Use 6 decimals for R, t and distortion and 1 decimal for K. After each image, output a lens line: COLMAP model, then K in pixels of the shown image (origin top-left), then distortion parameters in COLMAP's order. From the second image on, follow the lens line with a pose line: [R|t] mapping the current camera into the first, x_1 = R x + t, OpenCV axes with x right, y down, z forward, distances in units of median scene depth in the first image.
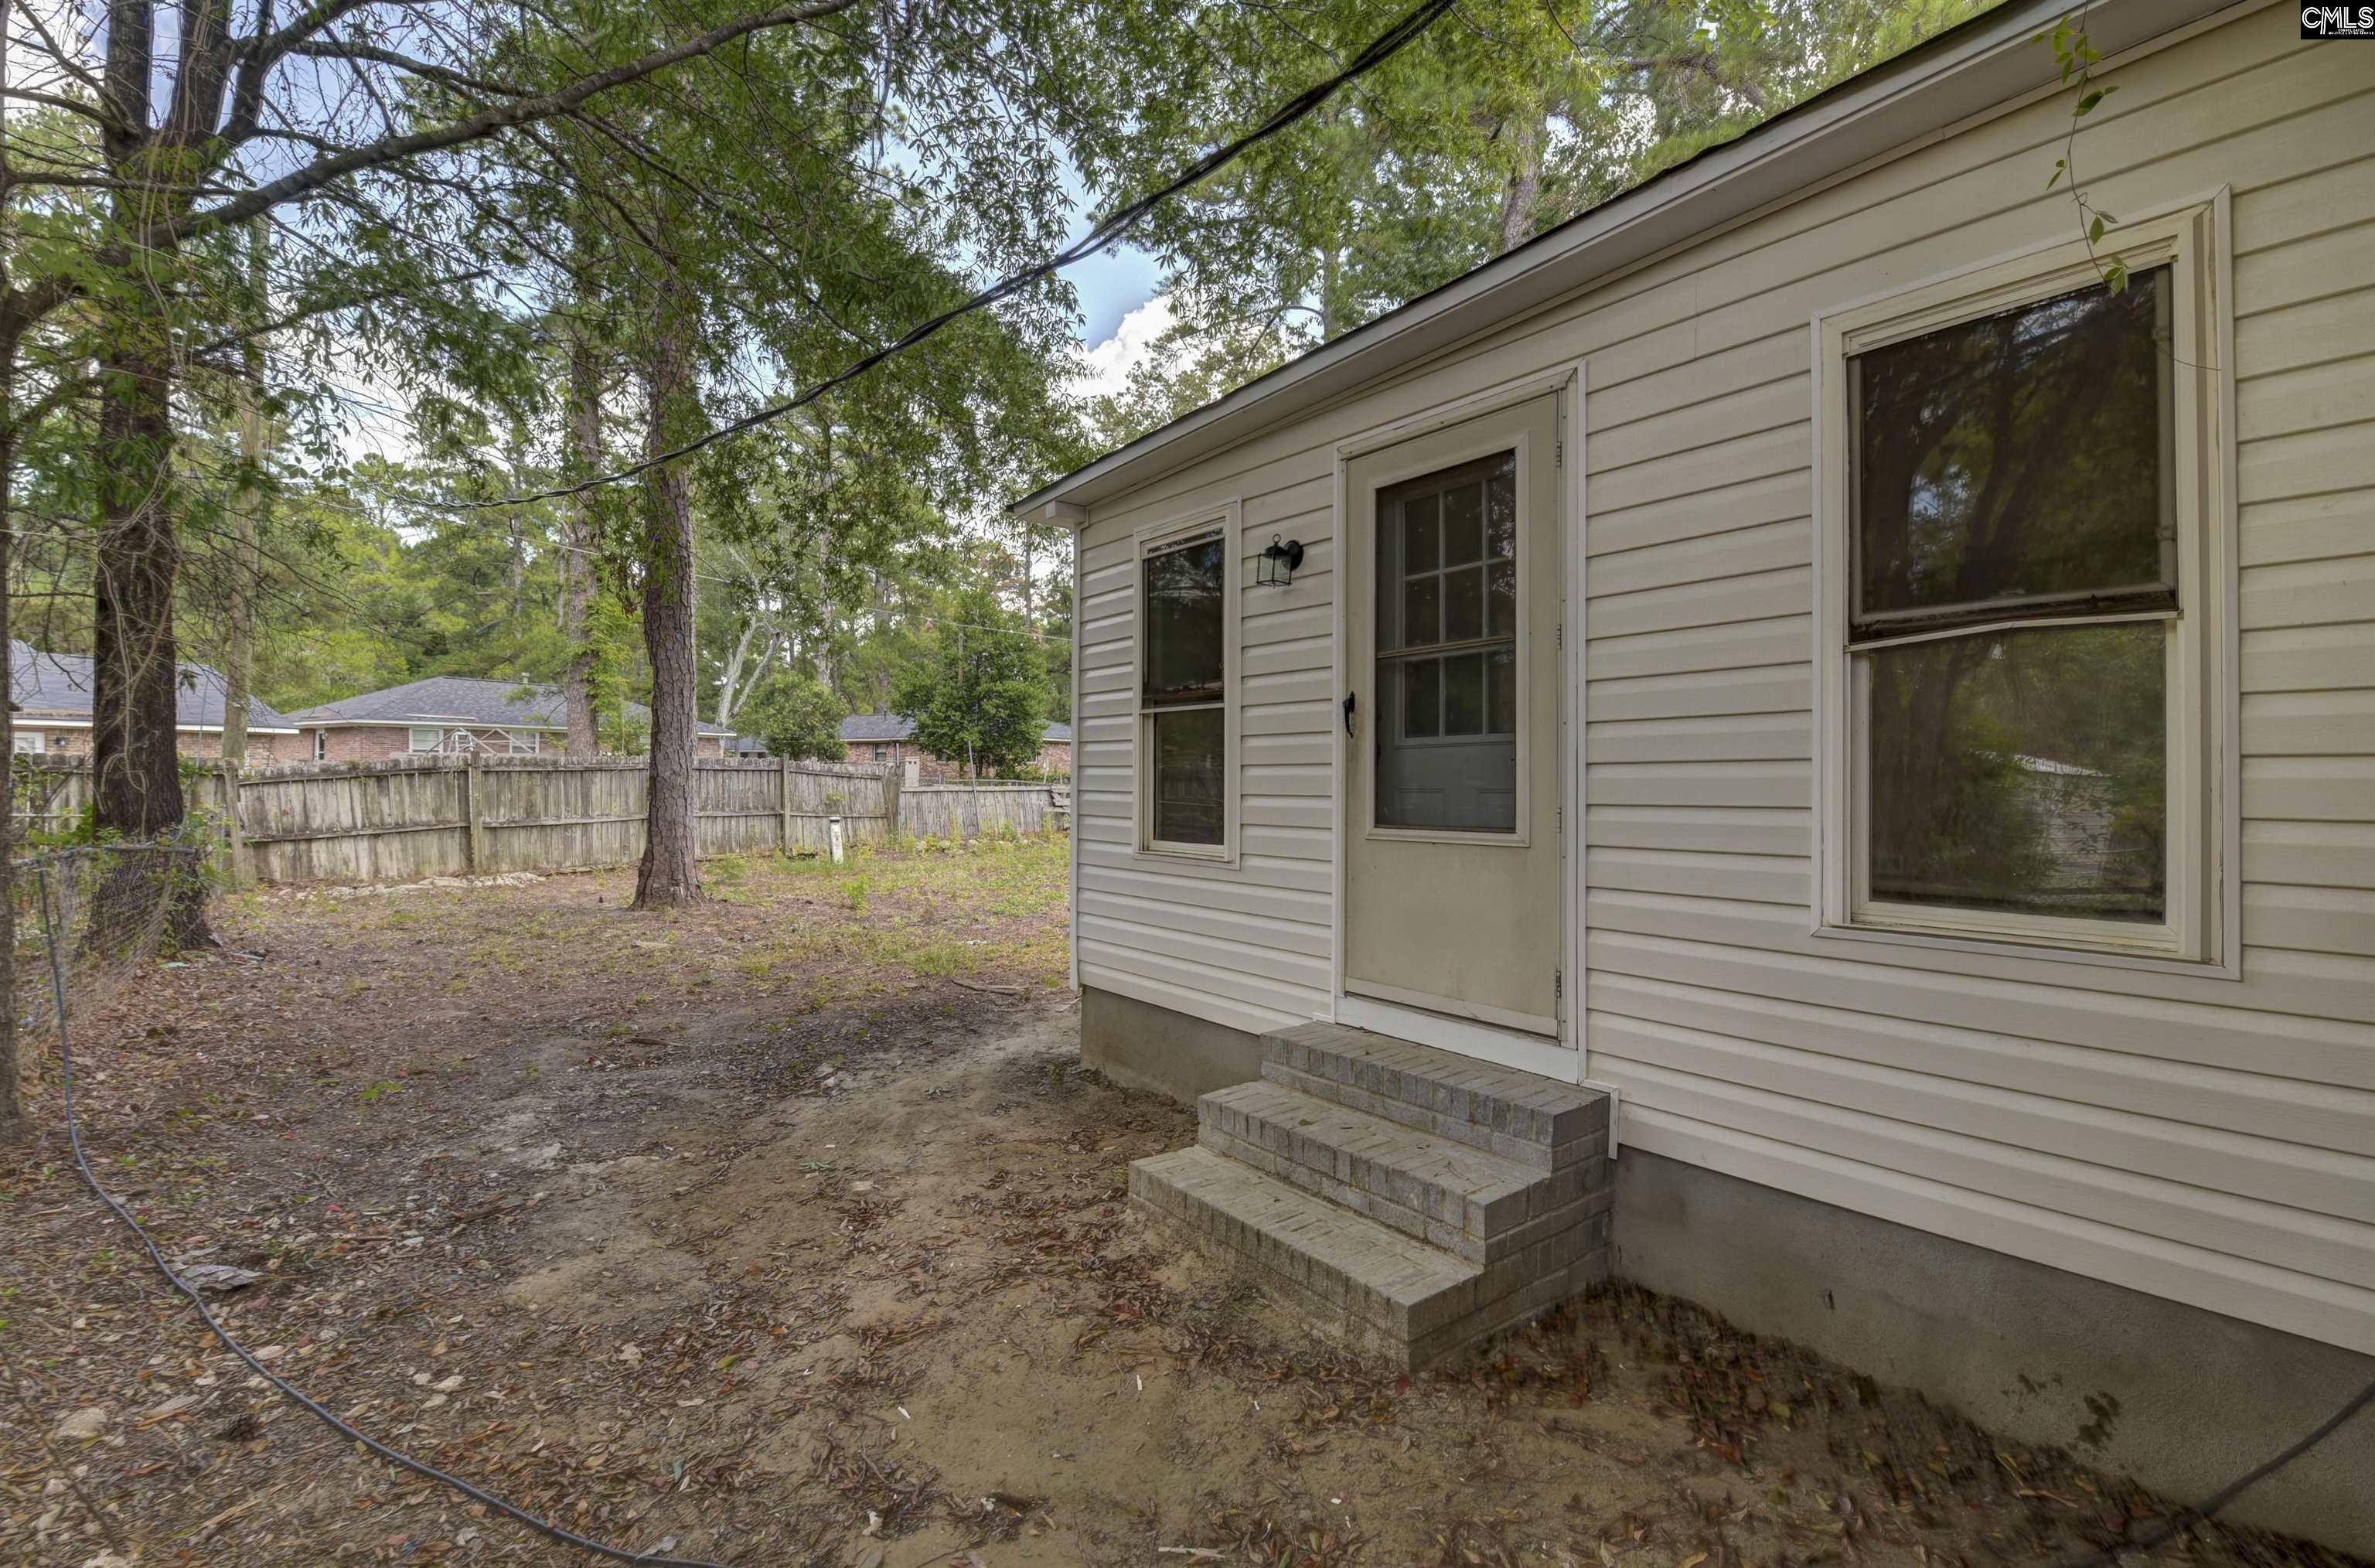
lens RADIAL K [[1059.7, 0, 1187.5], [0, 1059.7, 784.0], [0, 0, 1]] dist [0.000288, -0.013308]
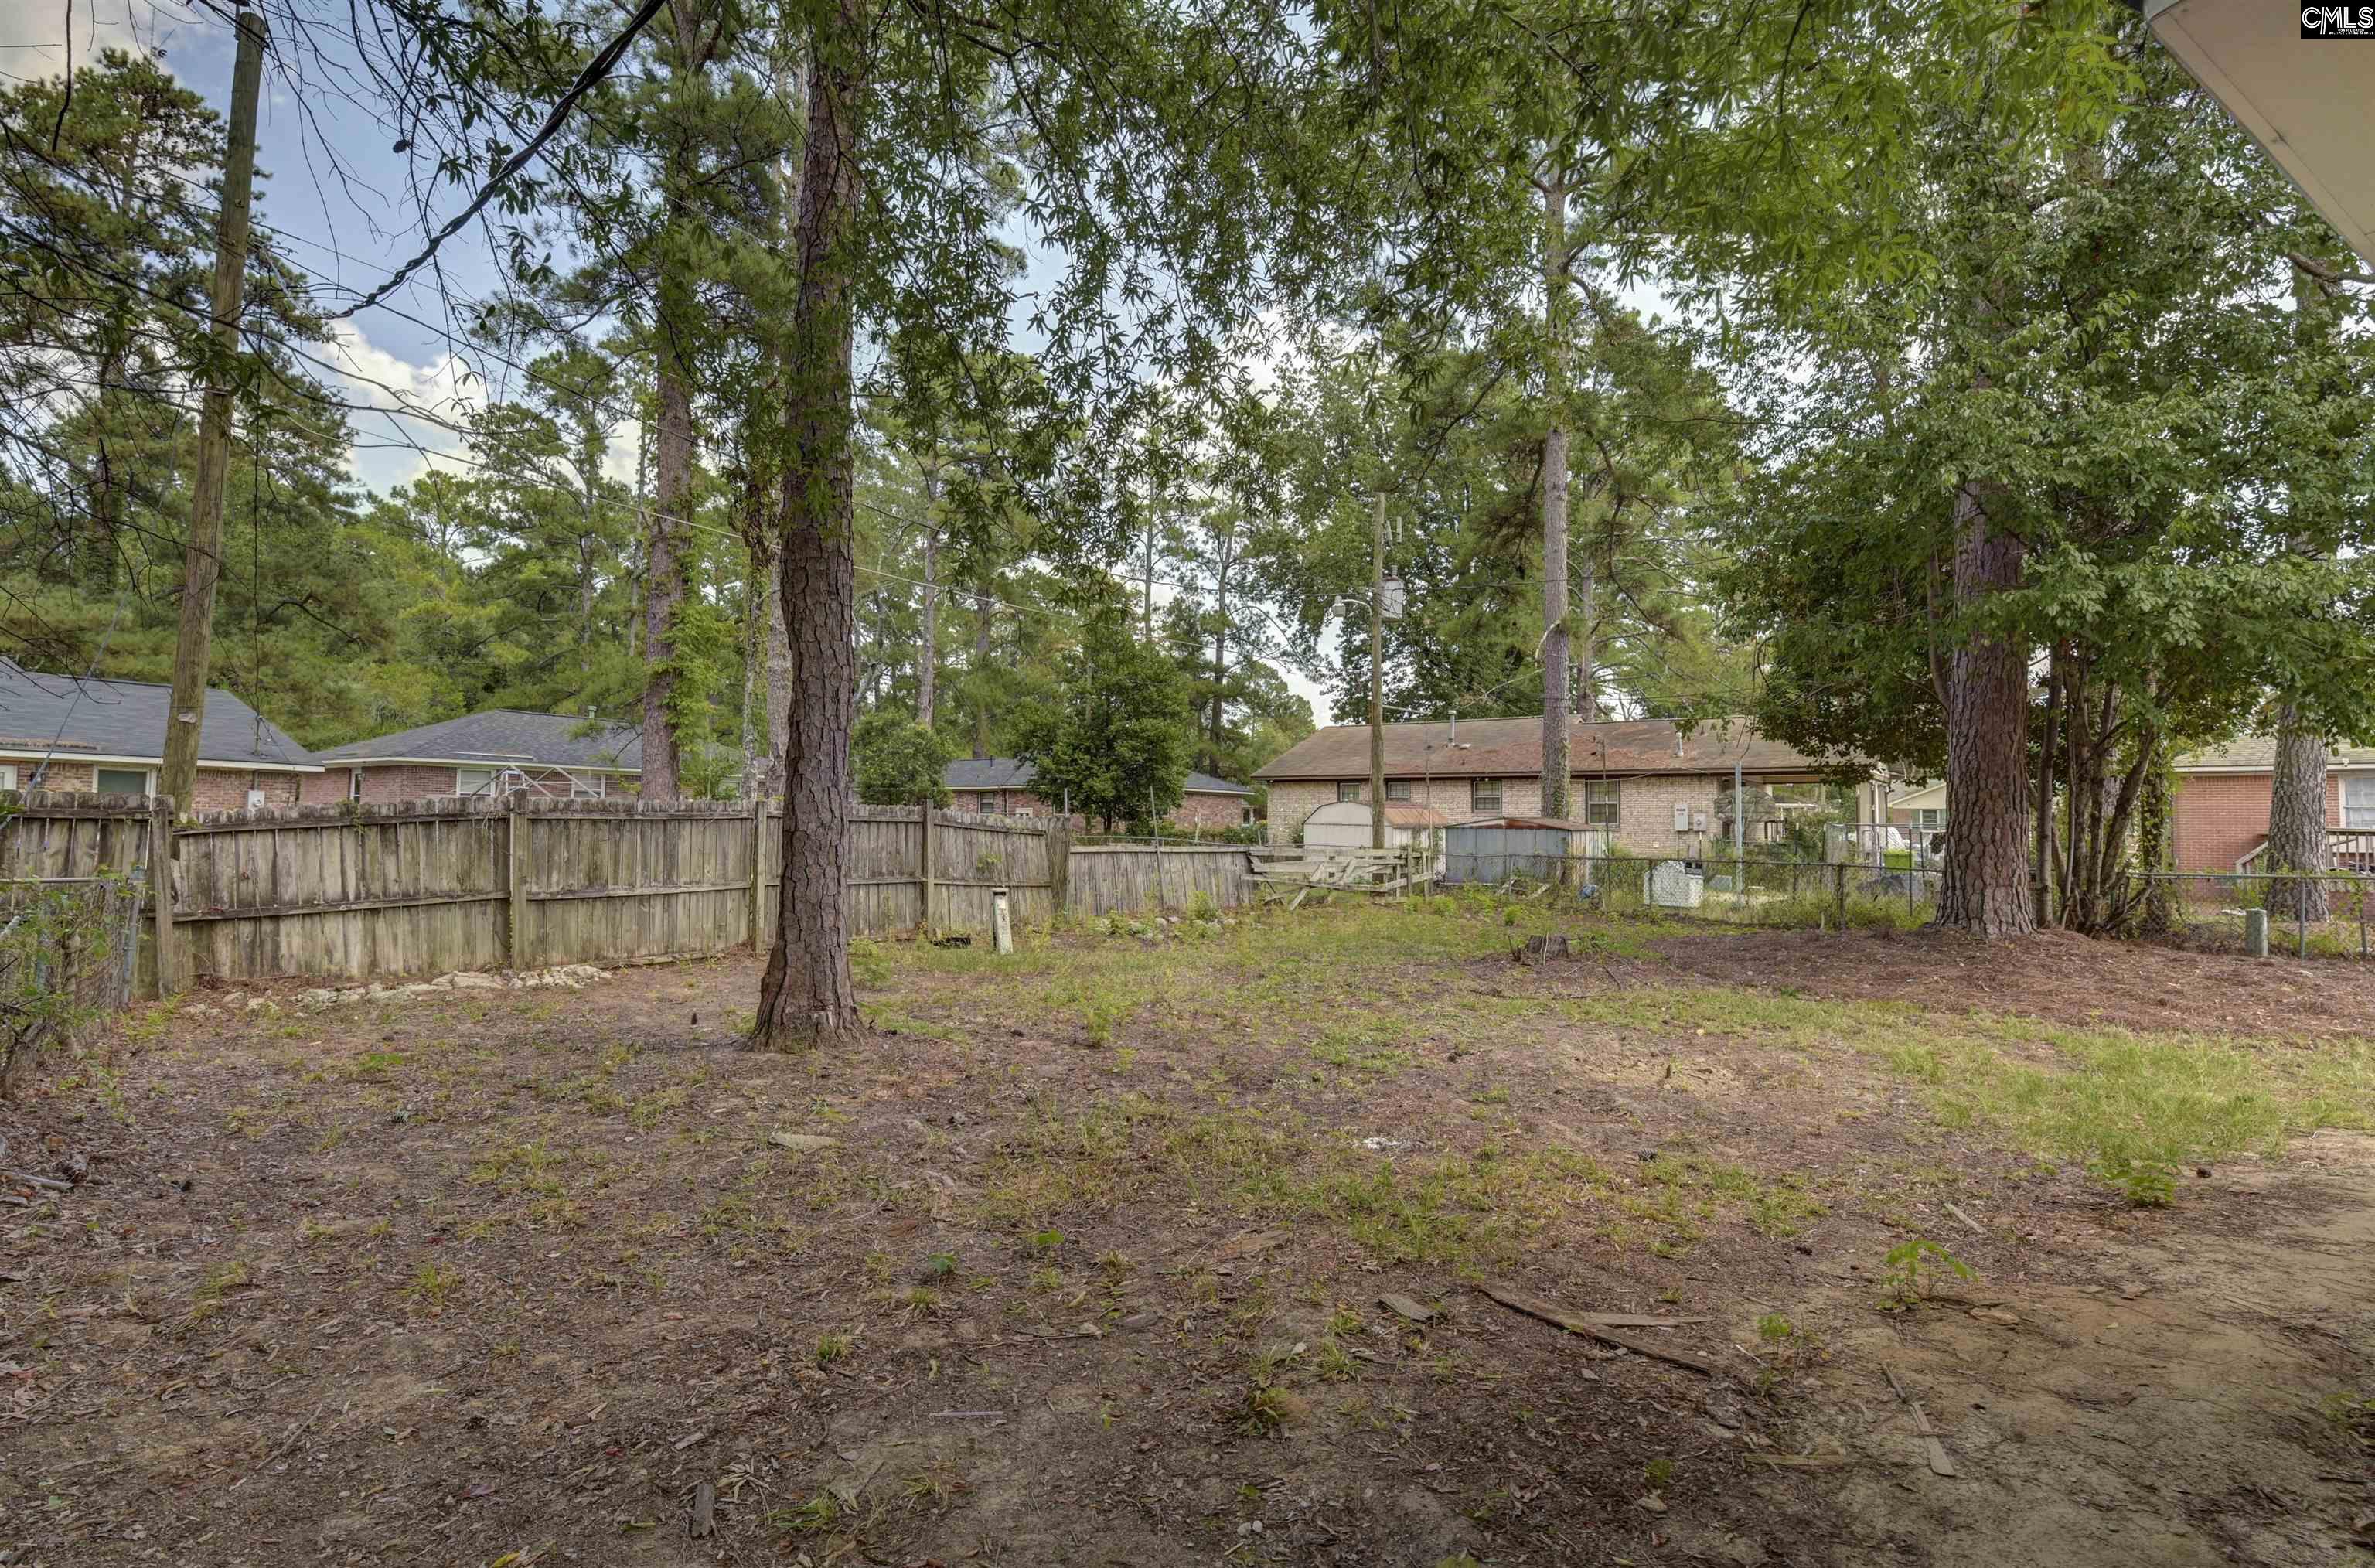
lens RADIAL K [[1151.7, 0, 1204.3], [0, 1151.7, 795.7], [0, 0, 1]] dist [0.001433, -0.005889]
pose [[0.997645, 0.008789, -0.068026, -0.120725], [-0.011481, 0.999162, -0.039278, -0.001980], [0.067624, 0.039966, 0.996910, 0.192026]]
